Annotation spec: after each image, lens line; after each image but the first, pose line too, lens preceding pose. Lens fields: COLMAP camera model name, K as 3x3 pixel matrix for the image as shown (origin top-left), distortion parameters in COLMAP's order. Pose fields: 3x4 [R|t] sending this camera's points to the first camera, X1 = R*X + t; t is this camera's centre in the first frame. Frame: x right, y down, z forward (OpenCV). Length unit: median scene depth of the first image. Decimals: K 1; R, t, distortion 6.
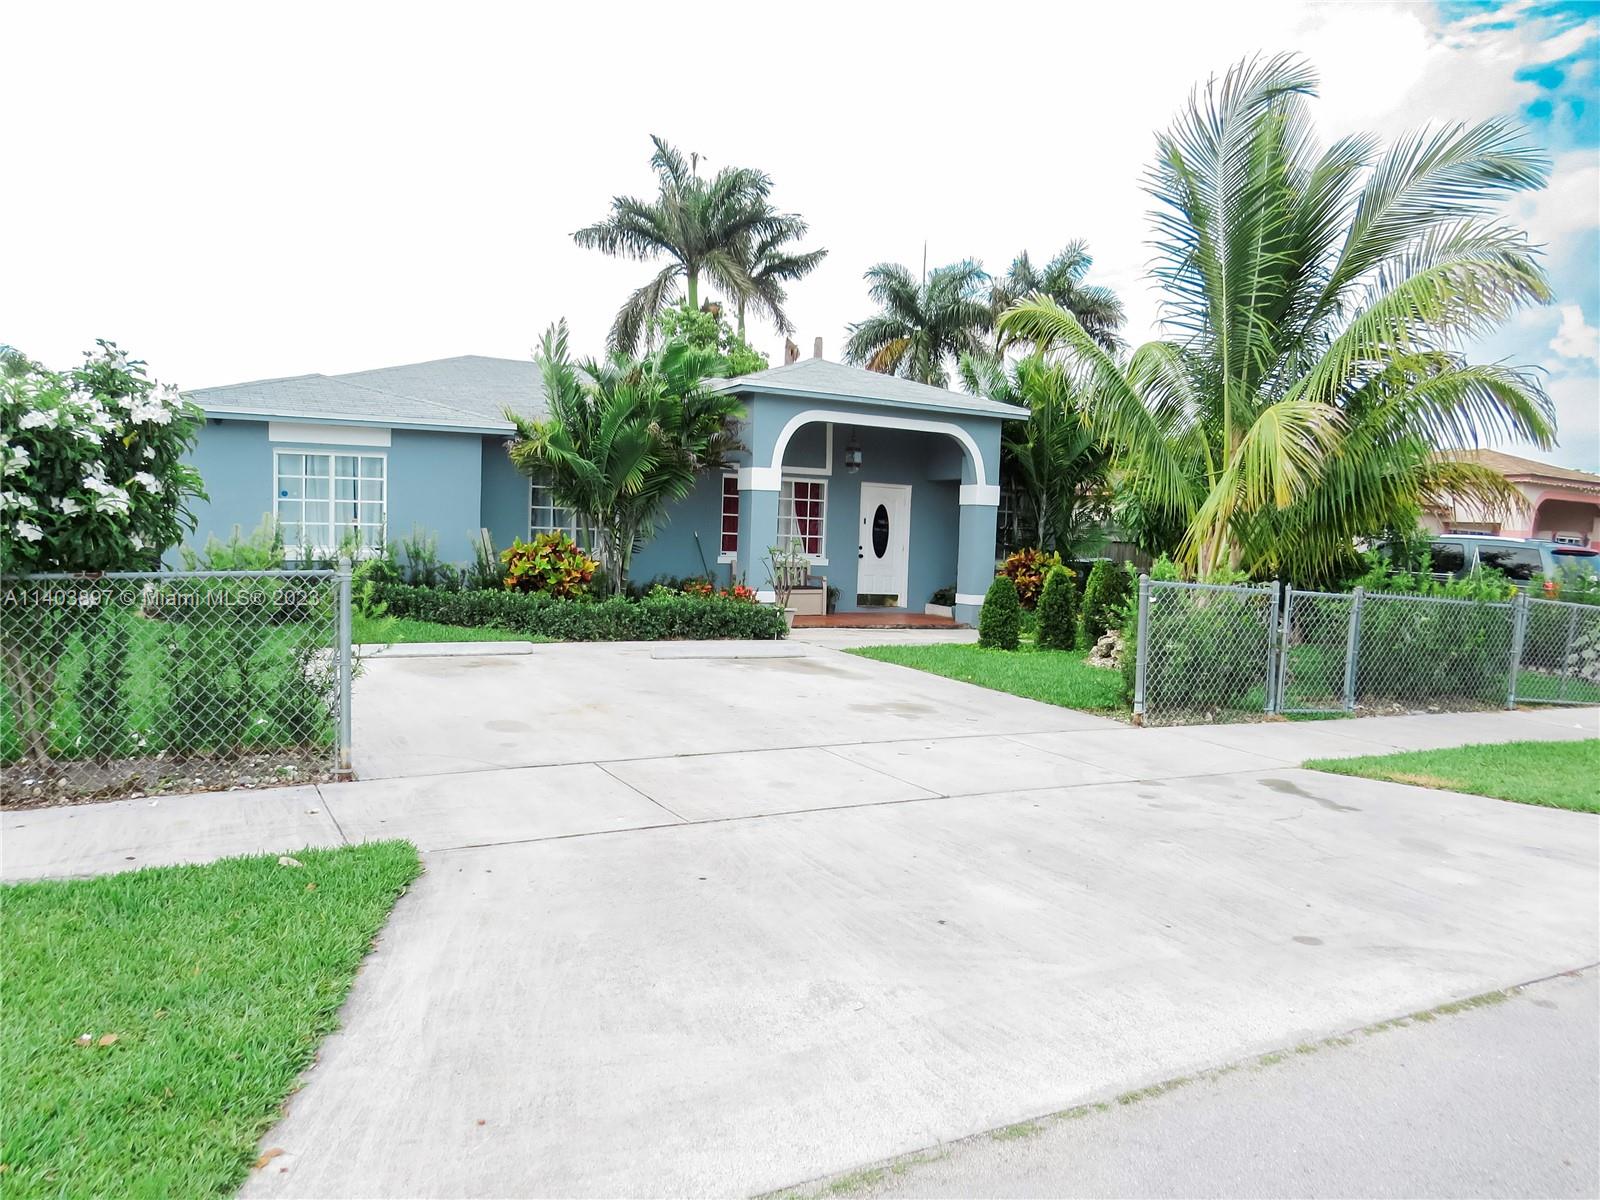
lens RADIAL K [[1177.9, 0, 793.2], [0, 1177.9, 561.1], [0, 0, 1]] dist [-0.004033, -0.013292]
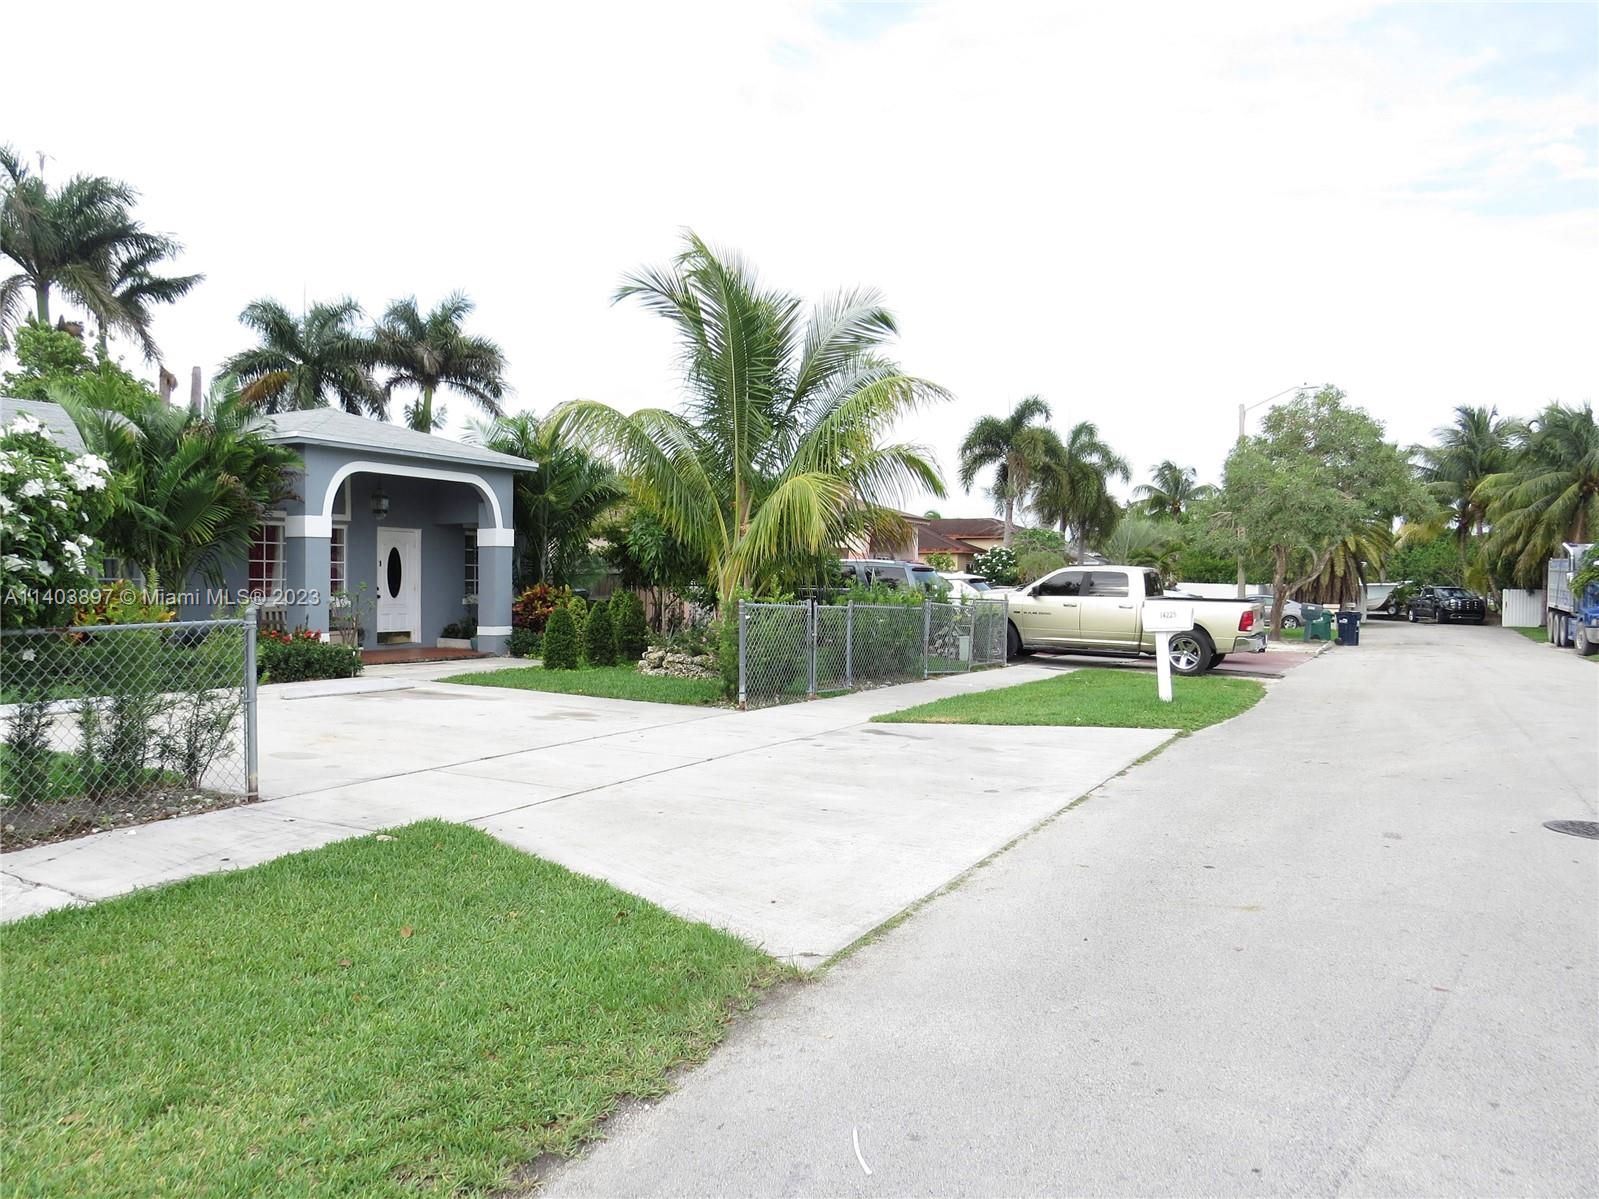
lens RADIAL K [[1177.1, 0, 799.3], [0, 1177.1, 600.5], [0, 0, 1]] dist [-0.004033, -0.013292]
pose [[0.843302, -0.045867, 0.535480, -0.193635], [0.042473, 0.998923, 0.018675, -0.004575], [-0.535760, 0.006995, 0.844341, -0.094789]]
